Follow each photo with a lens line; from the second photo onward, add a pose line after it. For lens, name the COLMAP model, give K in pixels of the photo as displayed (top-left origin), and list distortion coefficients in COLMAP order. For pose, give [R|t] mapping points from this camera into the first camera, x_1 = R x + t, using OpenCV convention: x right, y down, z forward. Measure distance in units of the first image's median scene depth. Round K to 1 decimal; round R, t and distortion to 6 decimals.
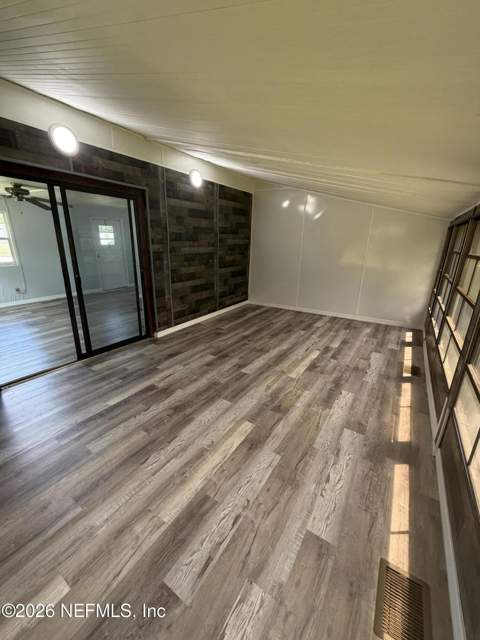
lens RADIAL K [[256.2, 0, 240.3], [0, 256.2, 320.2], [0, 0, 1]] dist [-0.002385, 0.000076]
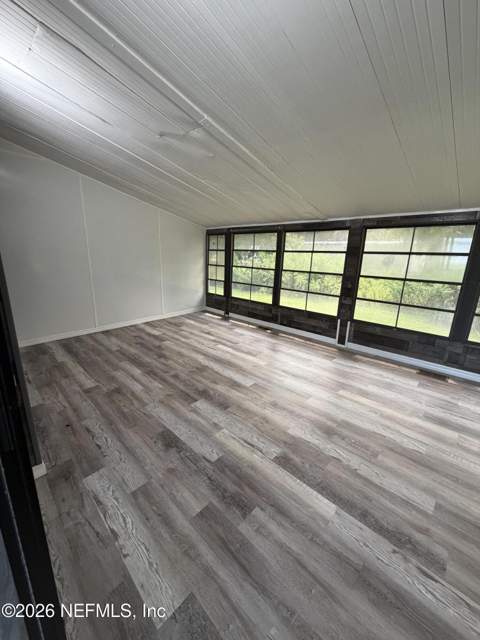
lens RADIAL K [[256.2, 0, 242.2], [0, 256.2, 317.3], [0, 0, 1]] dist [-0.002385, 0.000076]
pose [[0.183709, -0.257158, 0.948747, -0.731140], [0.280013, 0.938876, 0.200262, -0.194234], [-0.942255, 0.228871, 0.244488, 0.703517]]
